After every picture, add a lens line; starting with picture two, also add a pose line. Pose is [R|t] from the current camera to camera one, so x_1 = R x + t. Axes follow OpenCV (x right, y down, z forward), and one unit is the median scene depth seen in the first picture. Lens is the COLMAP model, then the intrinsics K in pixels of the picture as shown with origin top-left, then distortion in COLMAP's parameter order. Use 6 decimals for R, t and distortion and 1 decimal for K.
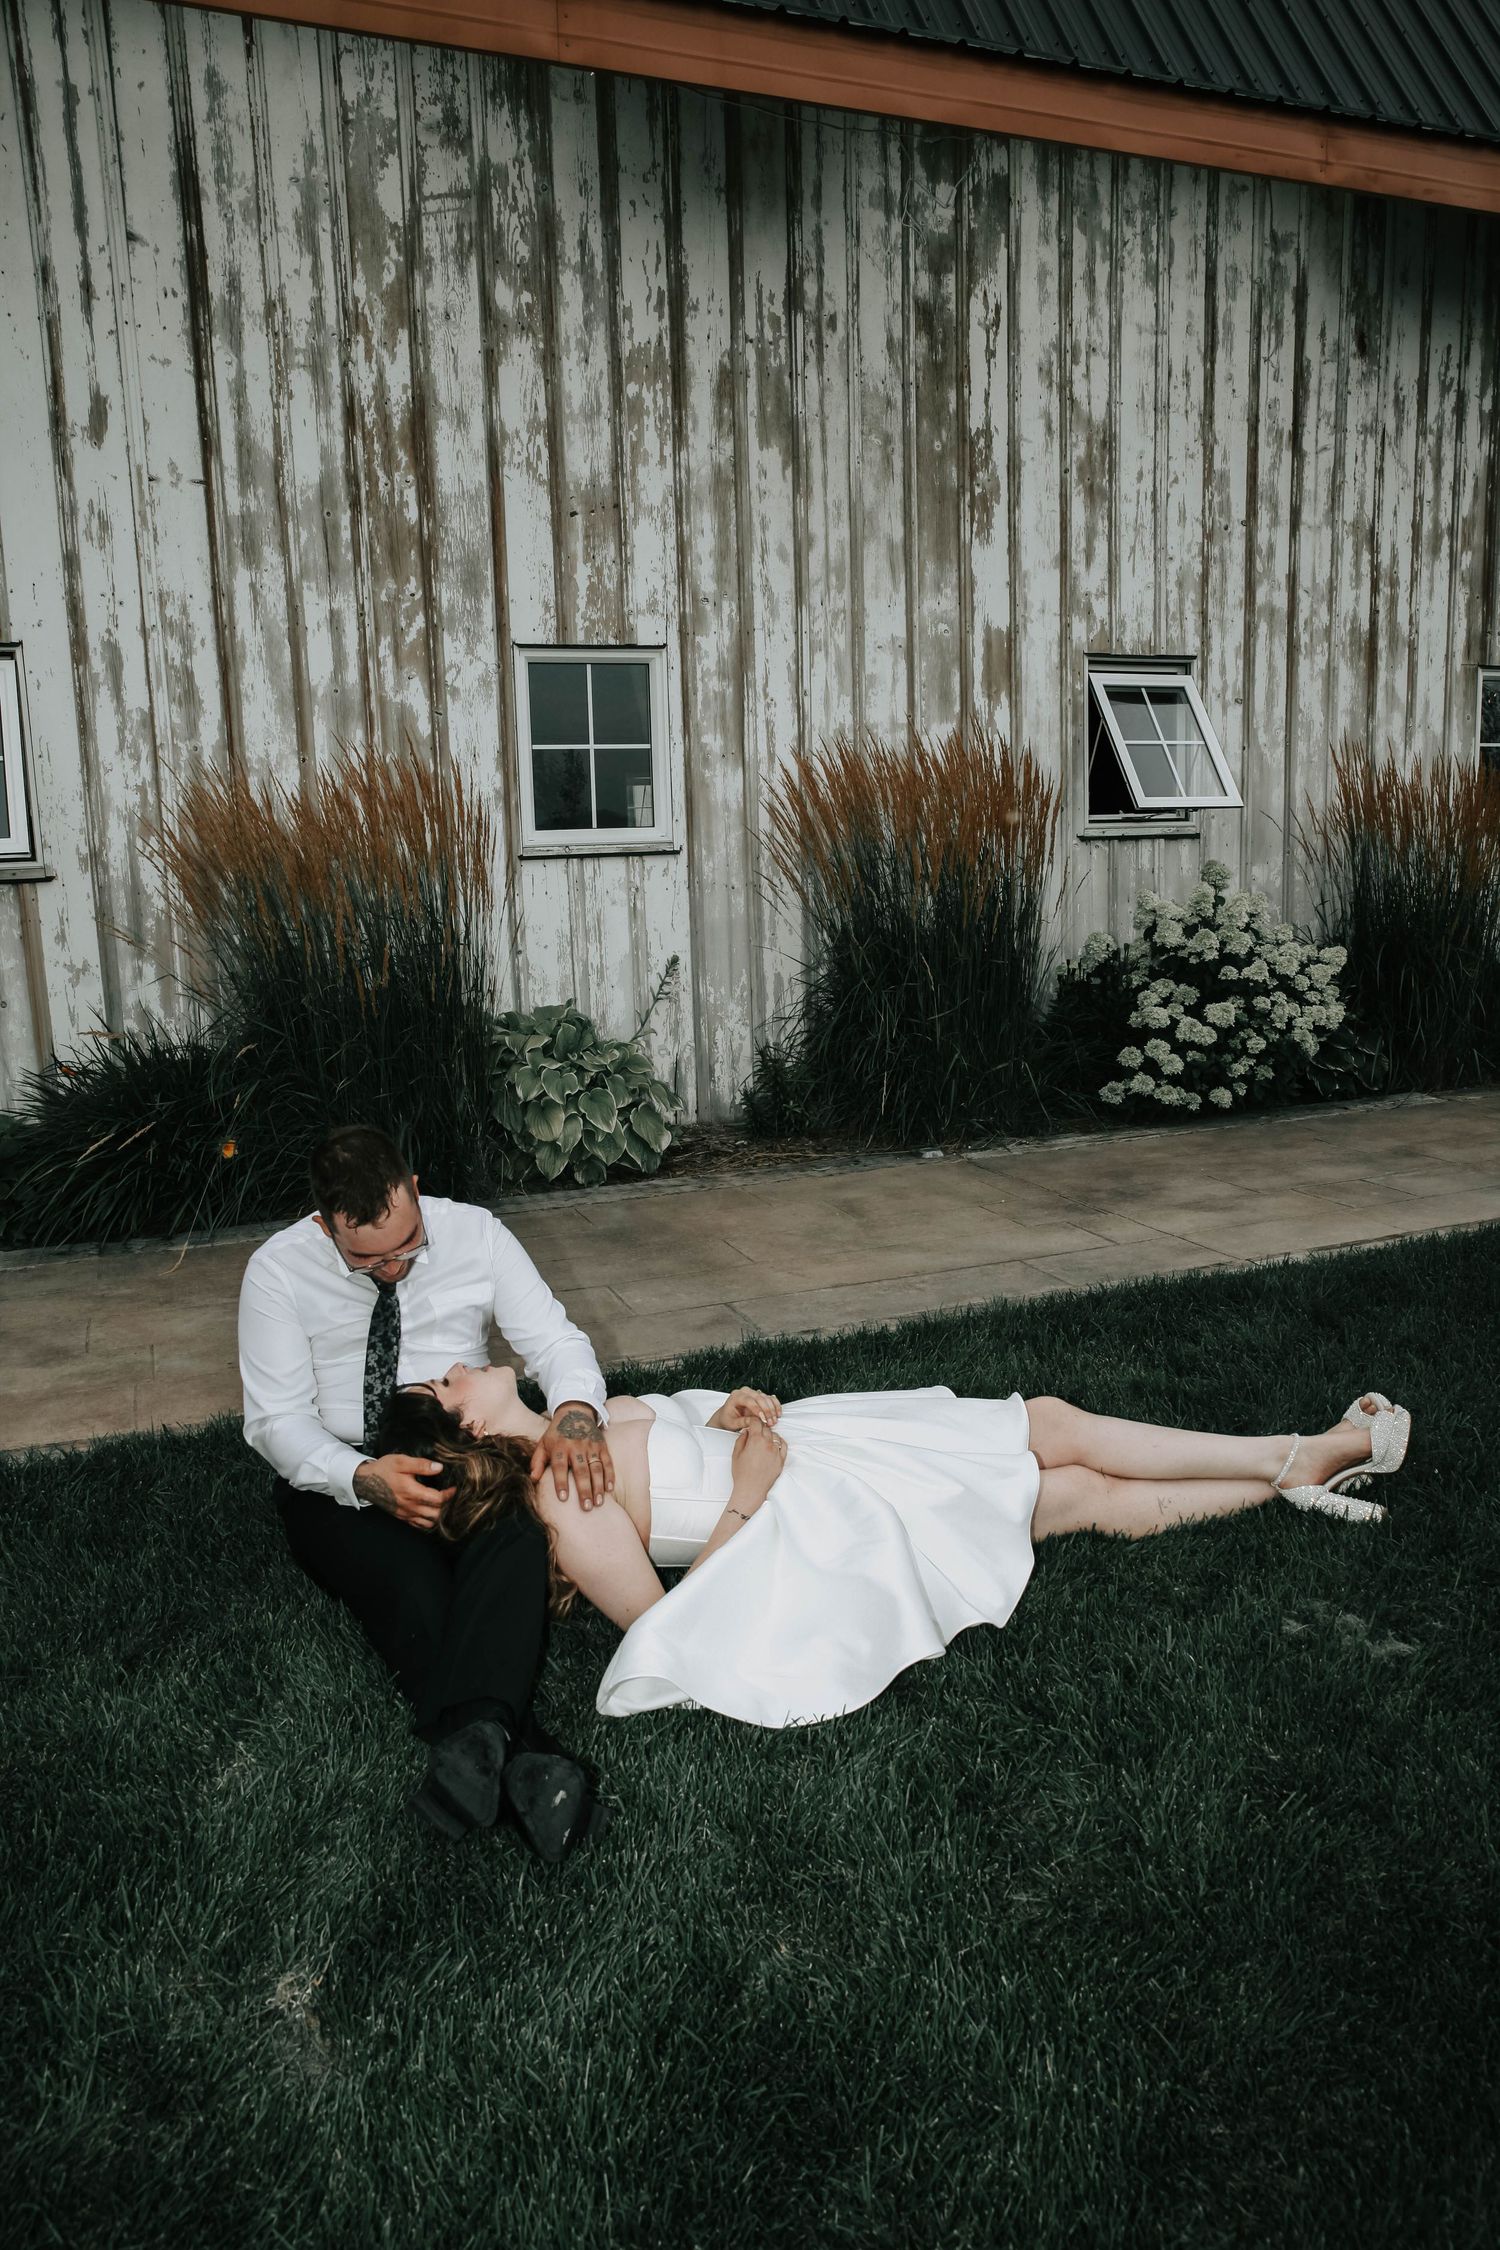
lens RADIAL K [[1524.5, 0, 749.2], [0, 1524.5, 1123.1], [0, 0, 1]] dist [-0.098810, 0.070192]
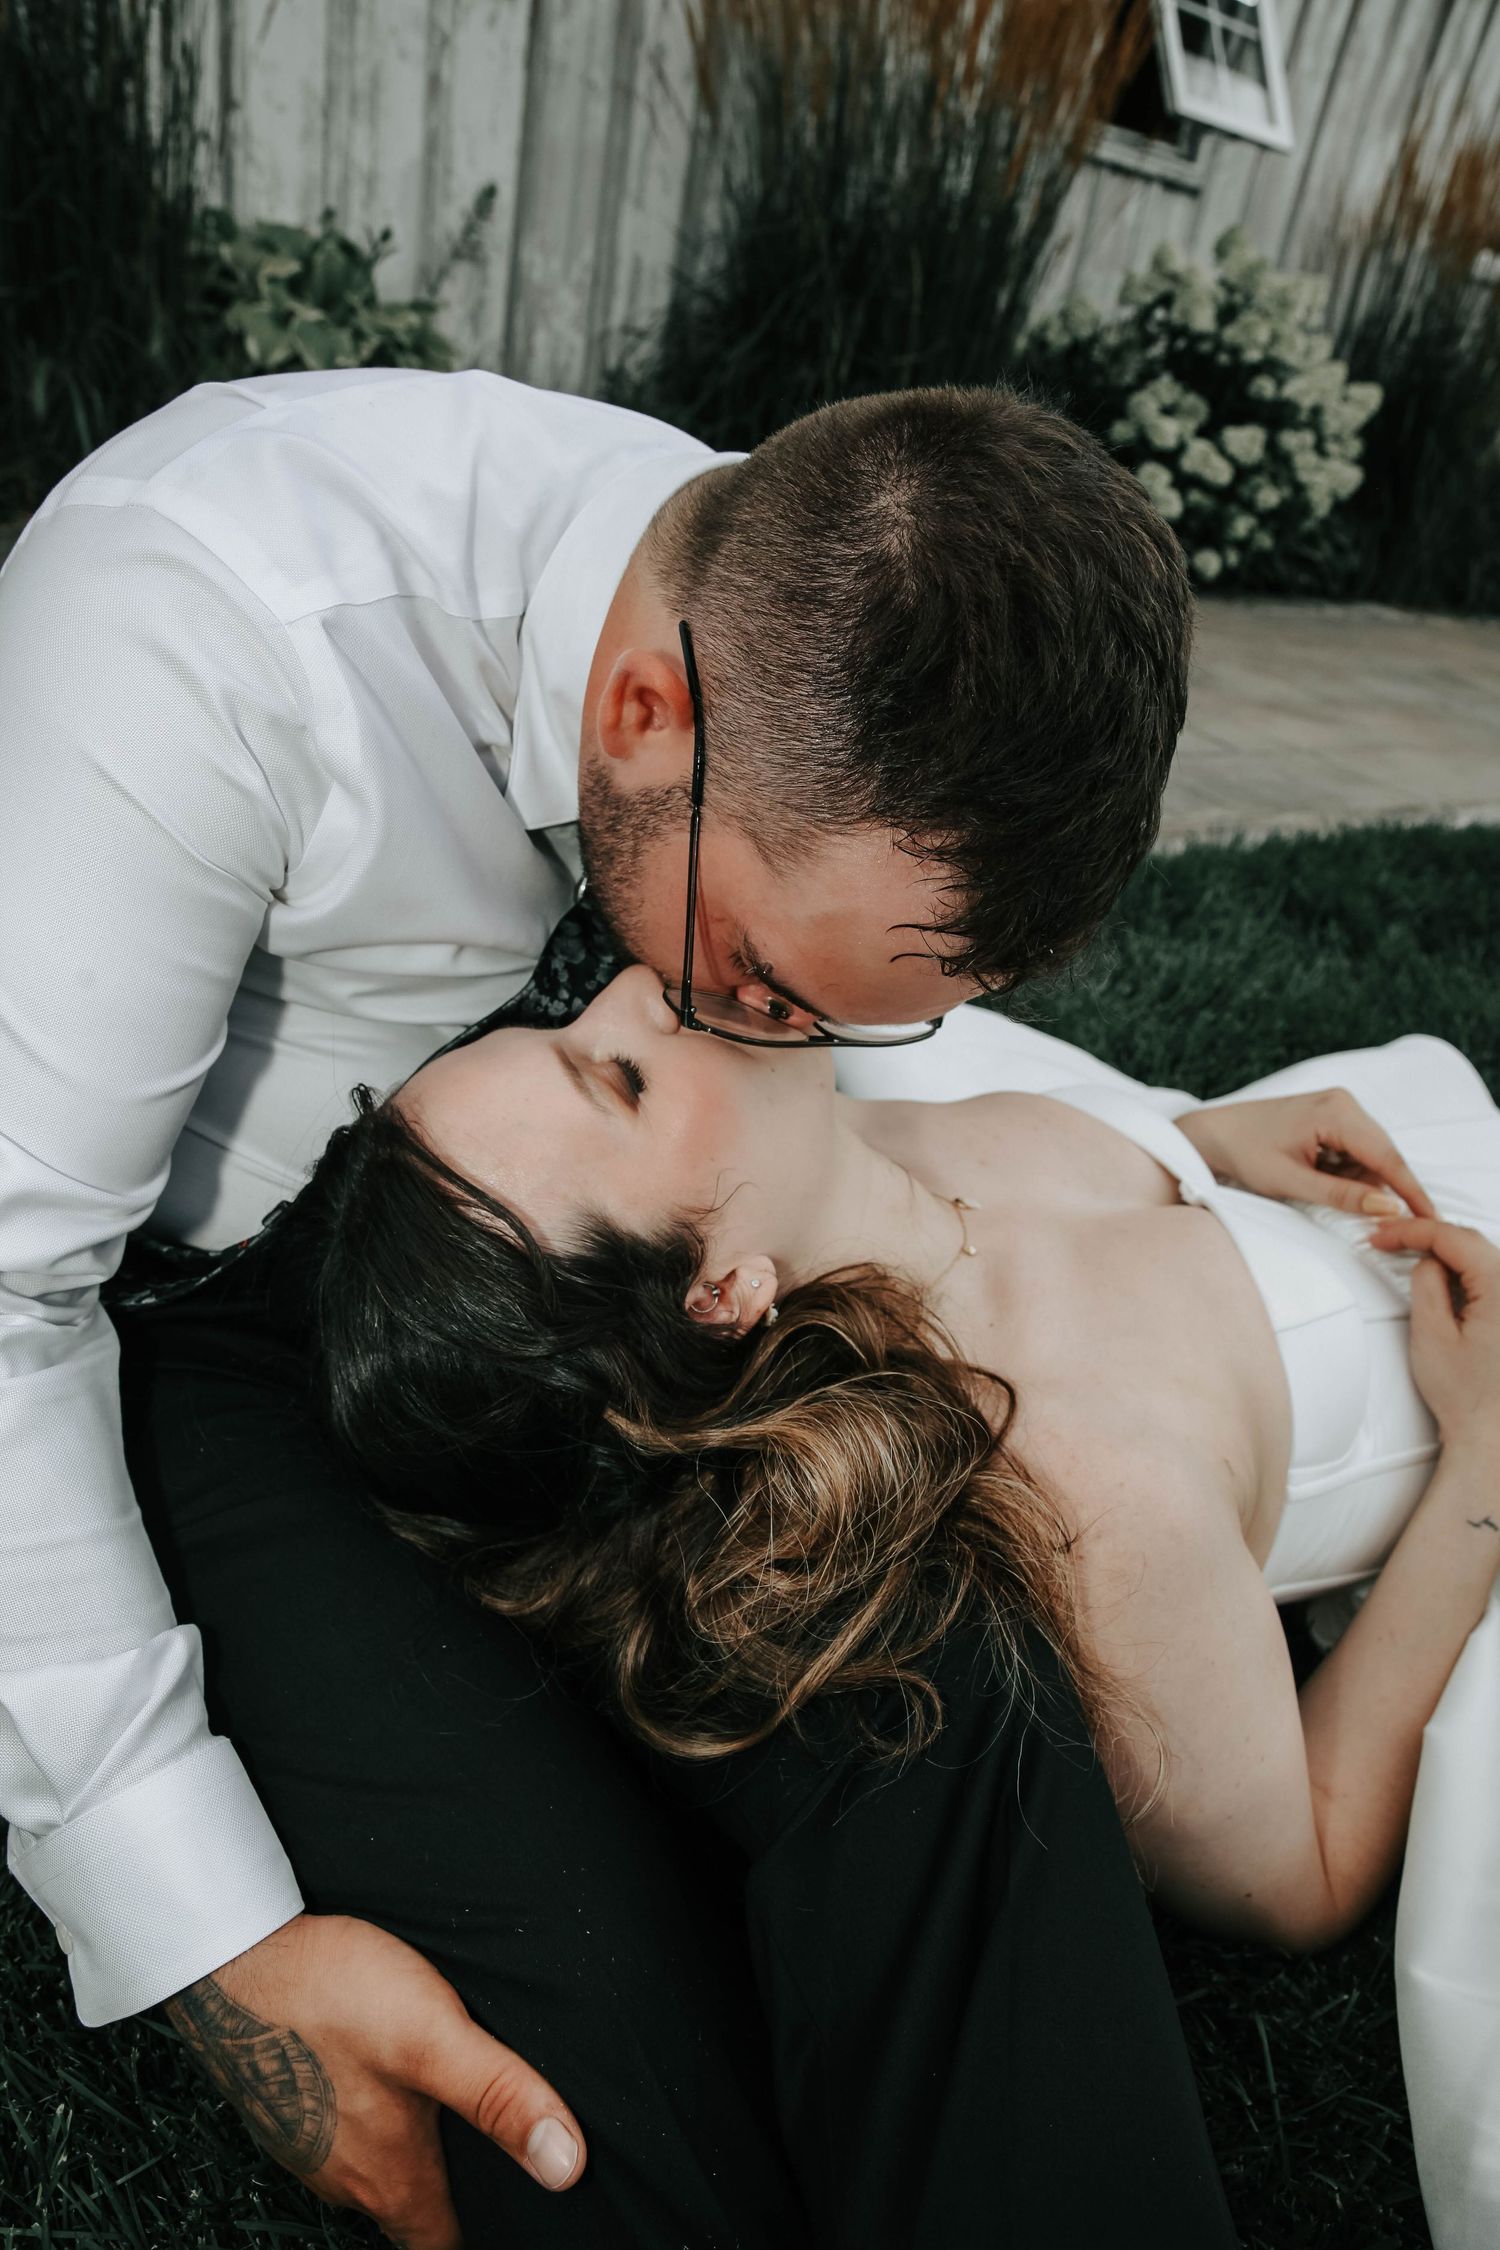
lens RADIAL K [[1524.5, 0, 759.6], [0, 1524.5, 1124.9], [0, 0, 1]] dist [-0.098810, 0.070192]
pose [[0.957803, 0.058039, 0.281504, -0.091563], [-0.150857, 0.935167, 0.320476, 0.039167], [-0.244654, -0.349420, 0.904461, 0.292616]]
